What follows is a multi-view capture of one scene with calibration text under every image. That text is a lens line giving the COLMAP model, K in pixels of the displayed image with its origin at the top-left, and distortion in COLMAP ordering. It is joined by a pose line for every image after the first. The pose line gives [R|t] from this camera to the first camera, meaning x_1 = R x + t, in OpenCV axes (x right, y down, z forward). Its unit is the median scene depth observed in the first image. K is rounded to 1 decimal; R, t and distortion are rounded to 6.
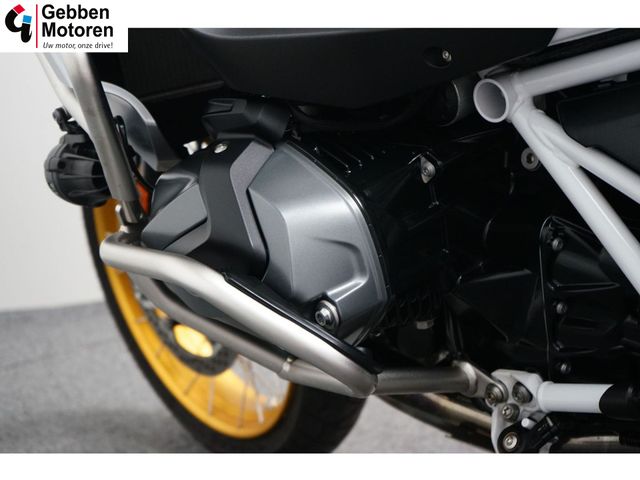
lens RADIAL K [[1234.0, 0, 318.5], [0, 1234.0, 241.1], [0, 0, 1]] dist [0.215124, 0.000000]
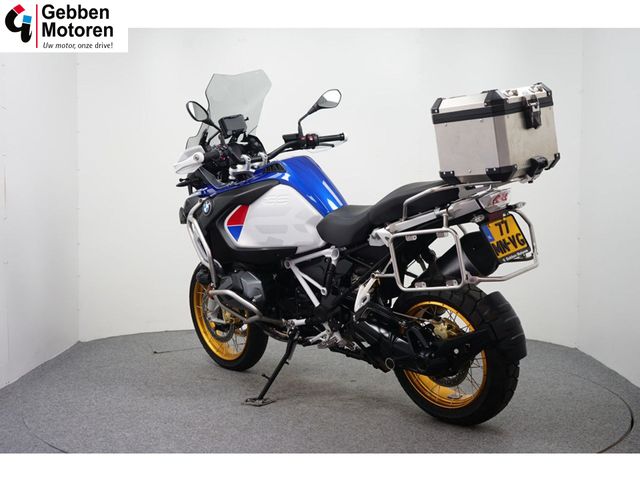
lens RADIAL K [[935.3, 0, 320.6], [0, 935.3, 242.1], [0, 0, 1]] dist [-0.030418, 0.000000]
pose [[0.998440, 0.043087, 0.035509, 0.134334], [-0.034460, 0.975947, -0.215267, 0.638289], [-0.043930, 0.213708, 0.975909, -2.869427]]
